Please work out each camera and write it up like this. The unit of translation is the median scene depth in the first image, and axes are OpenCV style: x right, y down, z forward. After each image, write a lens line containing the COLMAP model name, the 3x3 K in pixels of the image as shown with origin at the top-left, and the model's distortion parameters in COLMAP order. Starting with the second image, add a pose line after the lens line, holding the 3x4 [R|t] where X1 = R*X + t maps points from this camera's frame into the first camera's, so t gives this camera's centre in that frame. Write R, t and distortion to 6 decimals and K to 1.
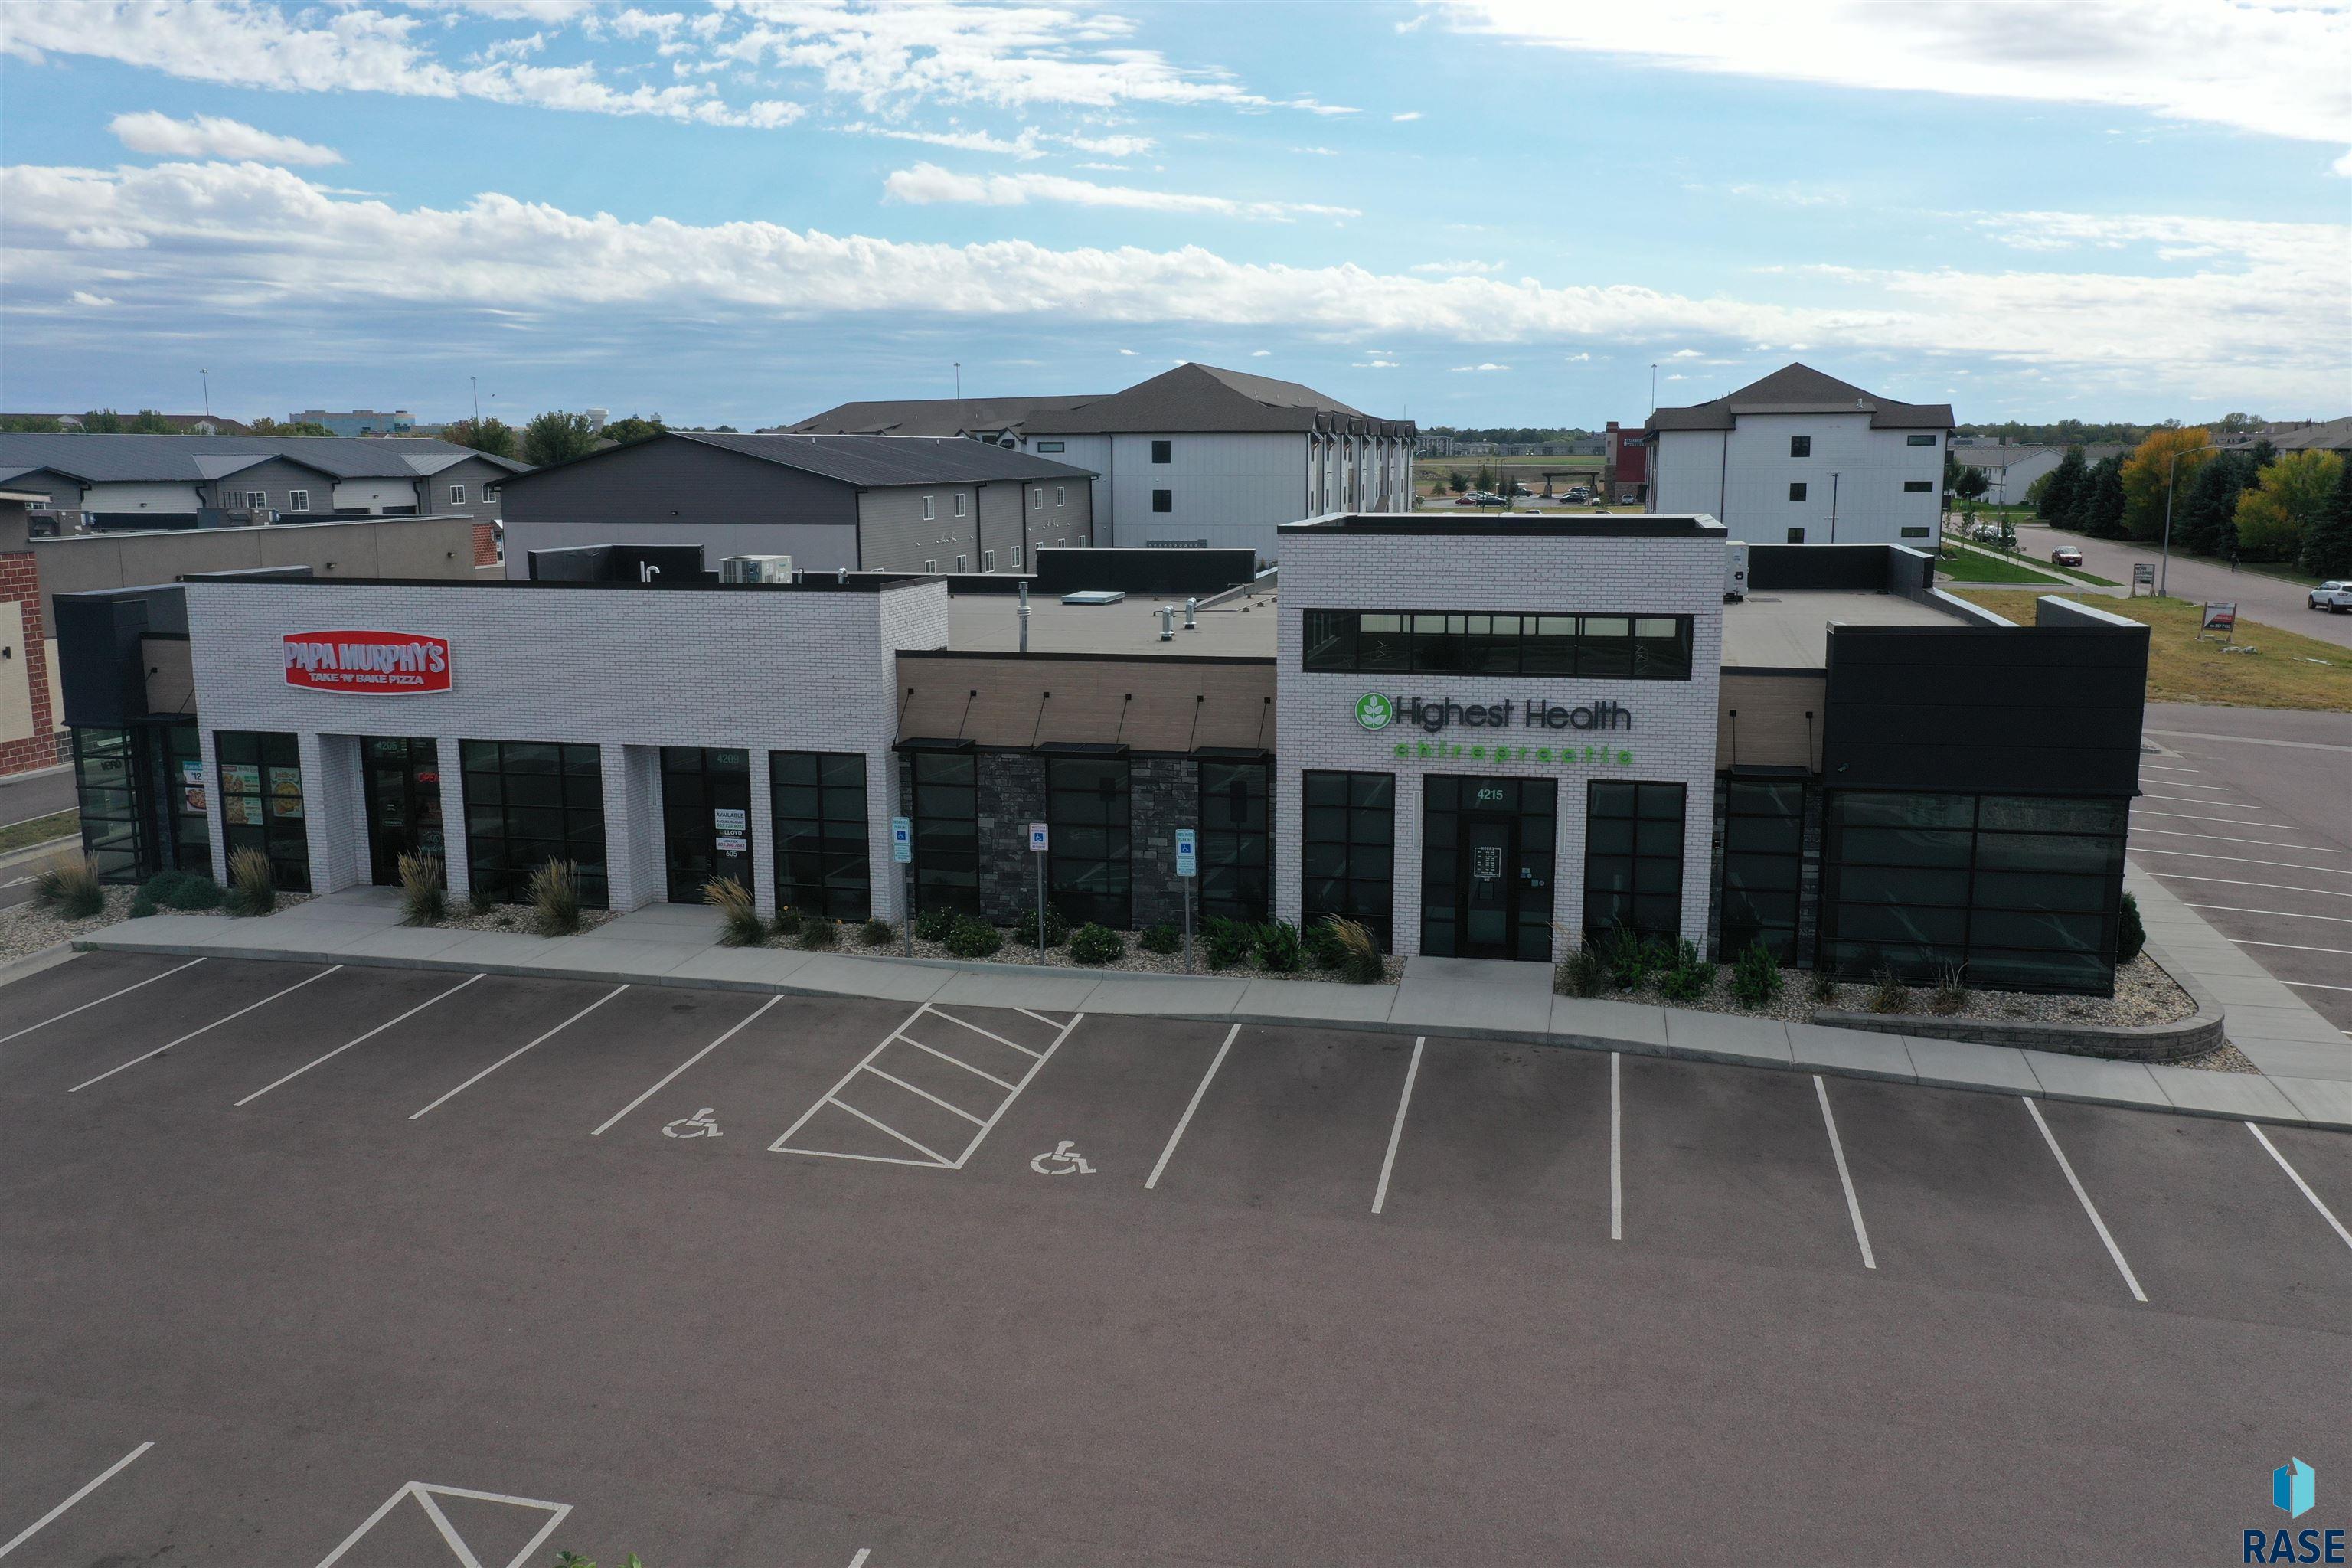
lens RADIAL K [[1859.0, 0, 1176.0], [0, 1859.0, 784.0], [0, 0, 1]] dist [0.020236, -0.003650]
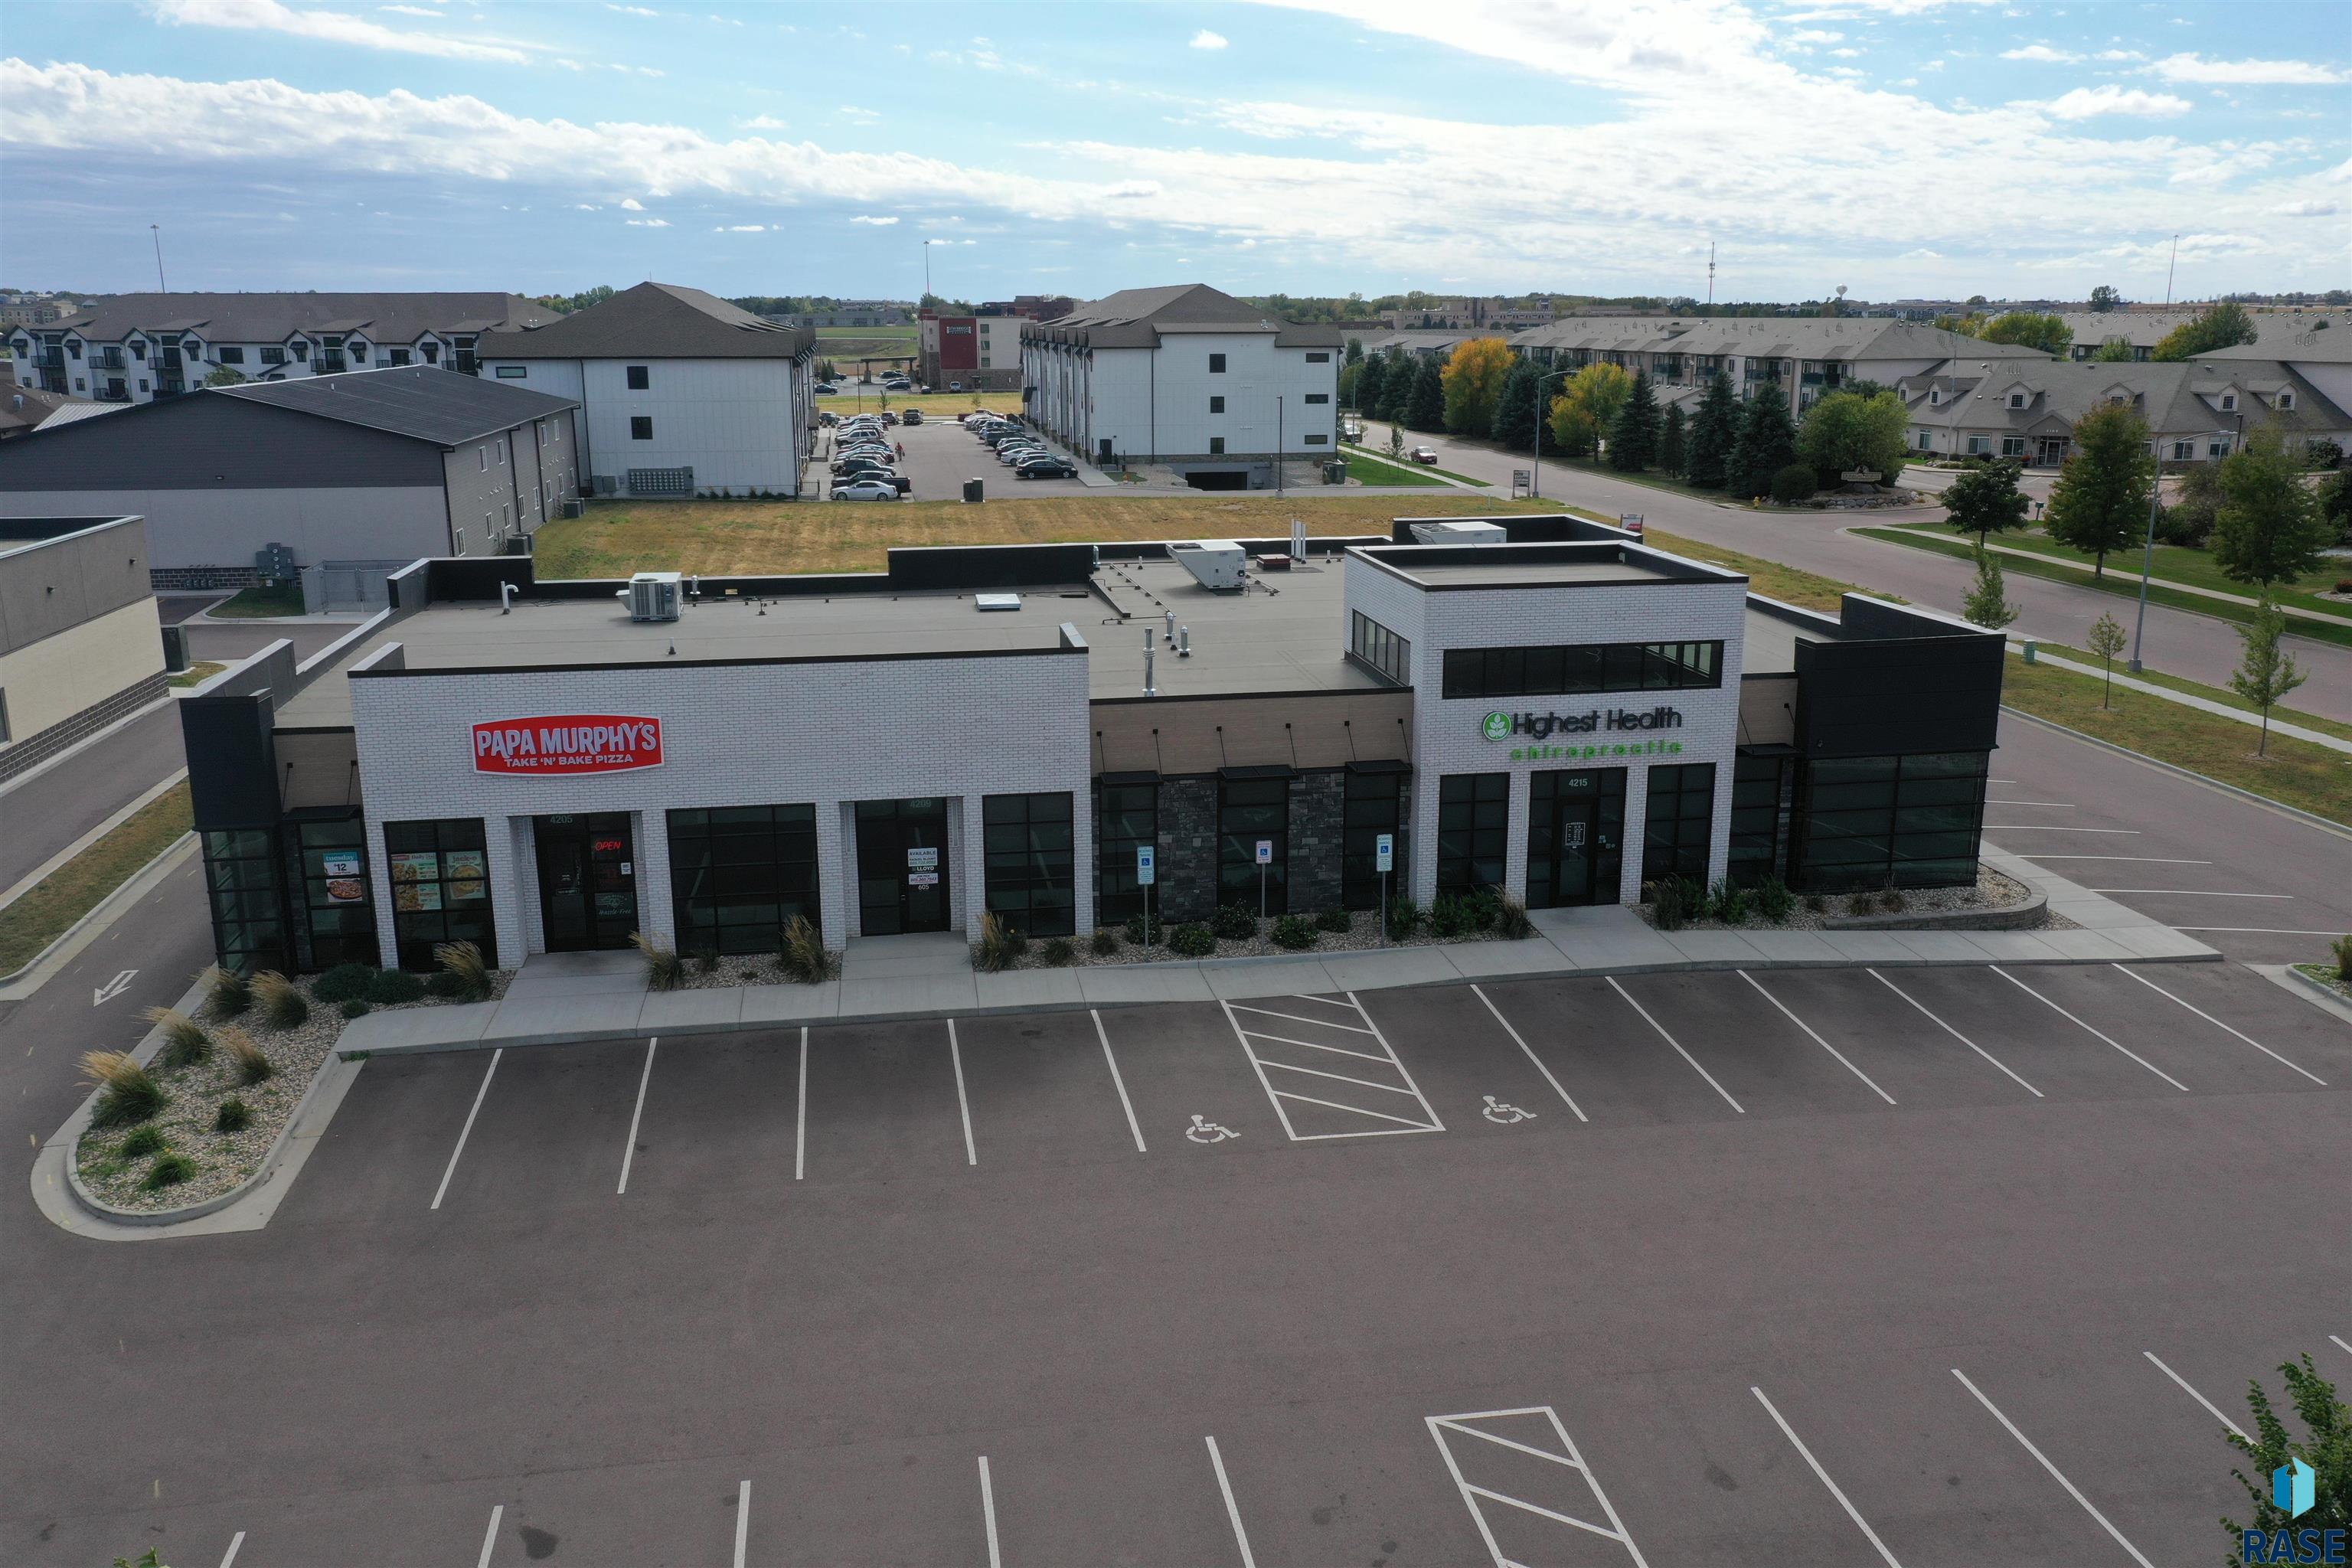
lens RADIAL K [[1859.0, 0, 1176.0], [0, 1859.0, 784.0], [0, 0, 1]] dist [0.020236, -0.003650]
pose [[0.922259, -0.094011, 0.374966, -0.570909], [0.067808, 0.994281, 0.082504, -0.118172], [-0.380578, -0.050664, 0.923360, -0.095893]]
